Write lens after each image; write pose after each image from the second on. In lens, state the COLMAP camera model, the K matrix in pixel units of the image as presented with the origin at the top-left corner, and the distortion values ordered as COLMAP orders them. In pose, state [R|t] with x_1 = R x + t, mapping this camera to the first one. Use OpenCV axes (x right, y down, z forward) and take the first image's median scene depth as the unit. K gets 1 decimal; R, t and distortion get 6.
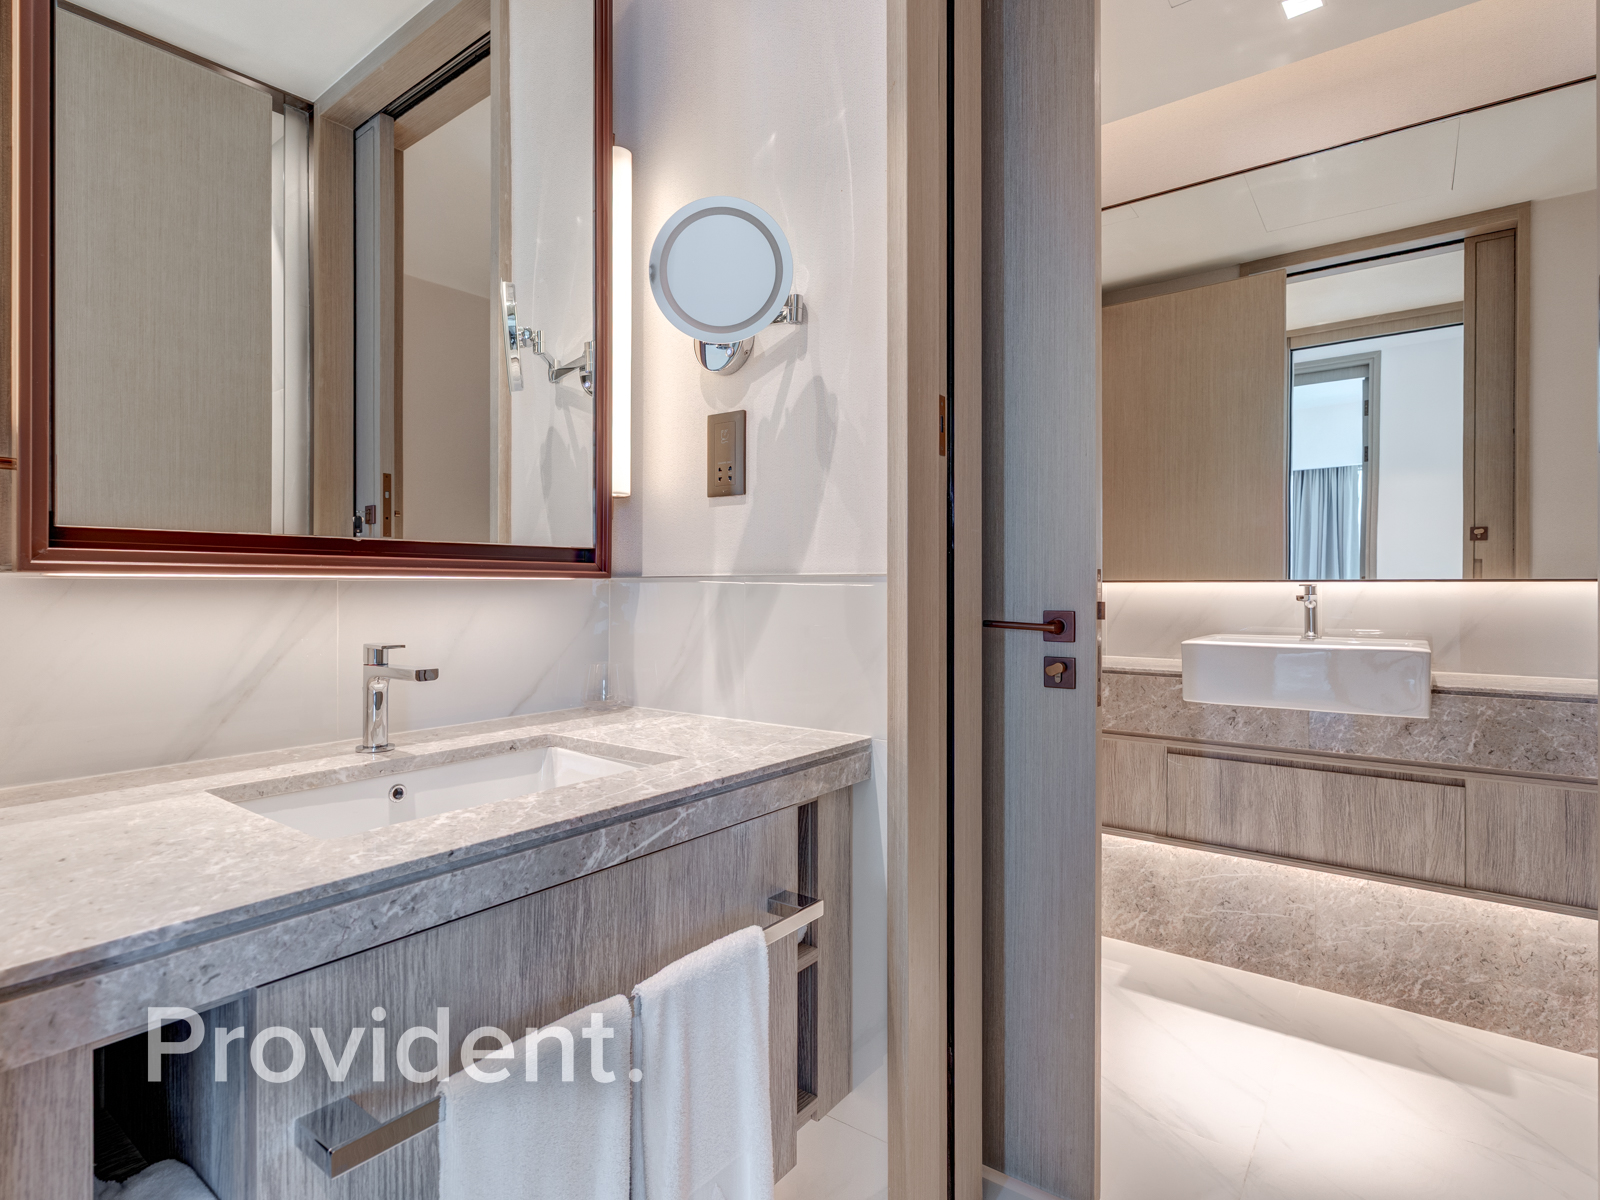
lens RADIAL K [[839.3, 0, 793.6], [0, 839.3, 578.3], [0, 0, 1]] dist [-0.012101, -0.000236]
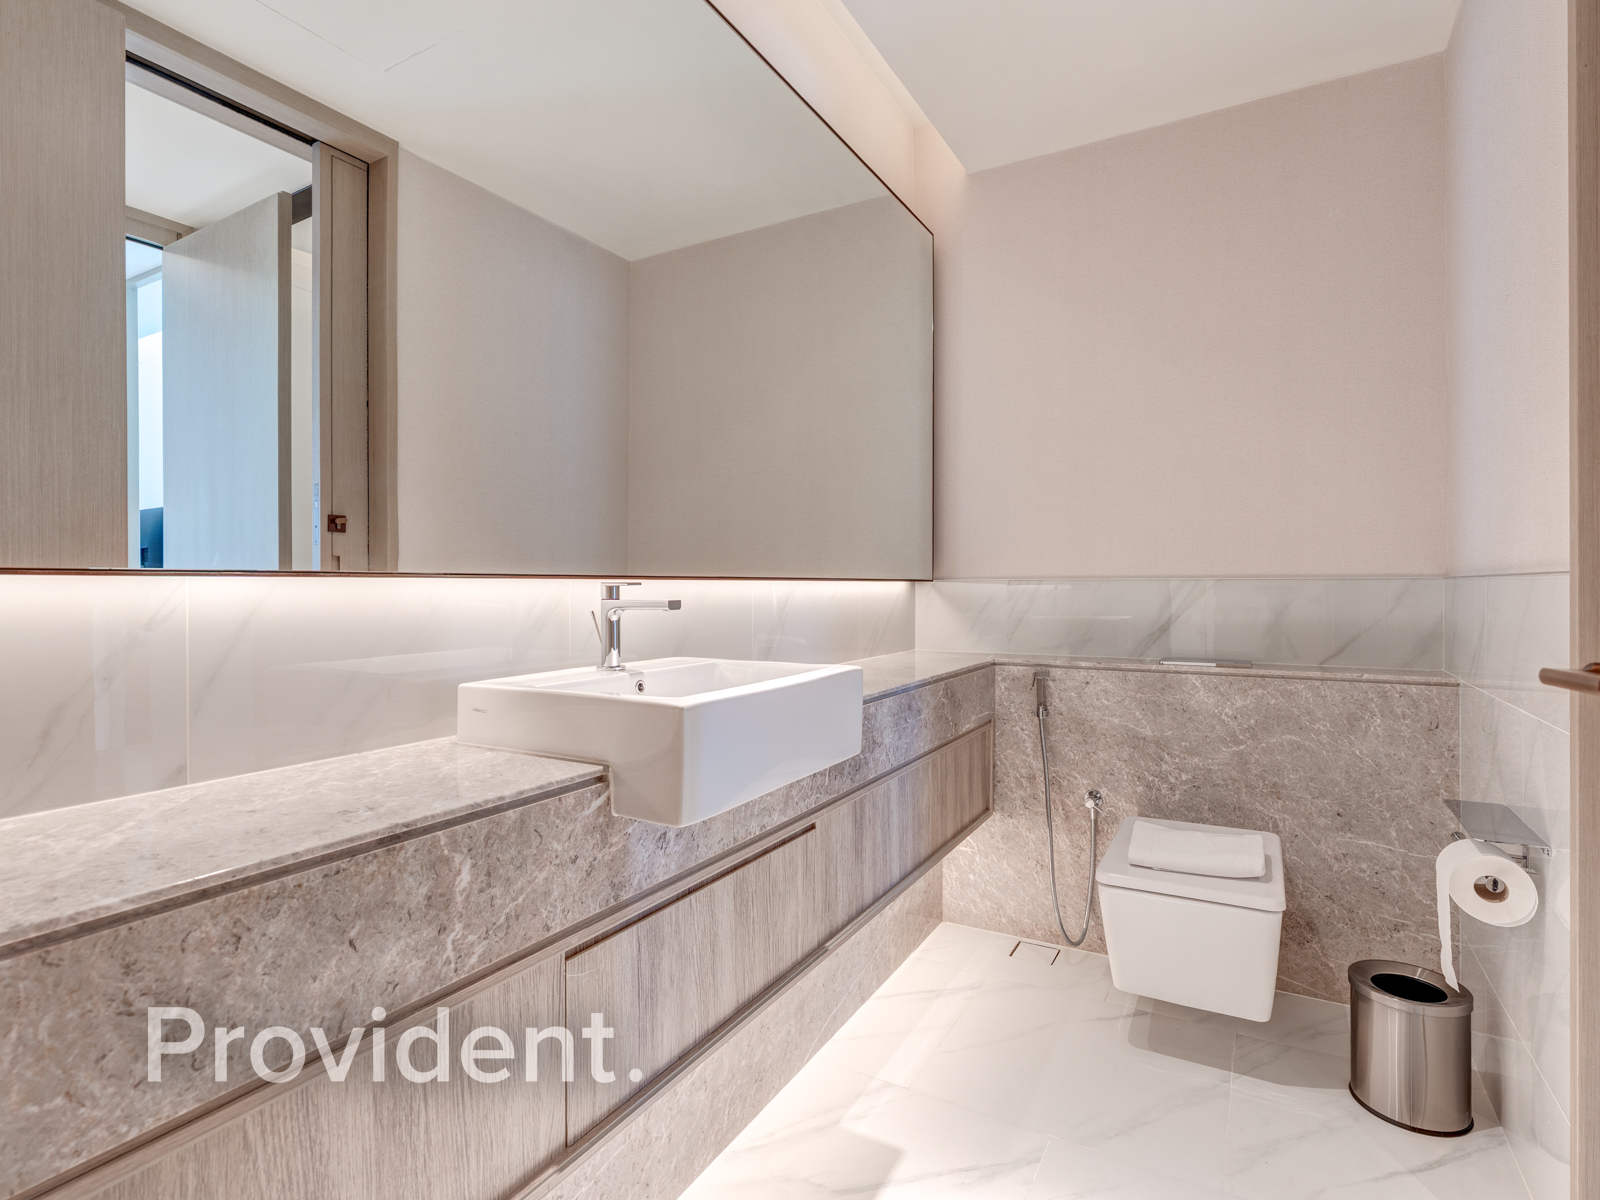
lens RADIAL K [[800.0, 0, 800.0], [0, 800.0, 600.0], [0, 0, 1]] dist [-0.000829, -0.000141]
pose [[-0.116443, -0.010449, 0.993142, 0.015072], [-0.006736, 0.999930, 0.009731, 0.013092], [-0.993175, -0.005557, -0.116505, 0.932259]]
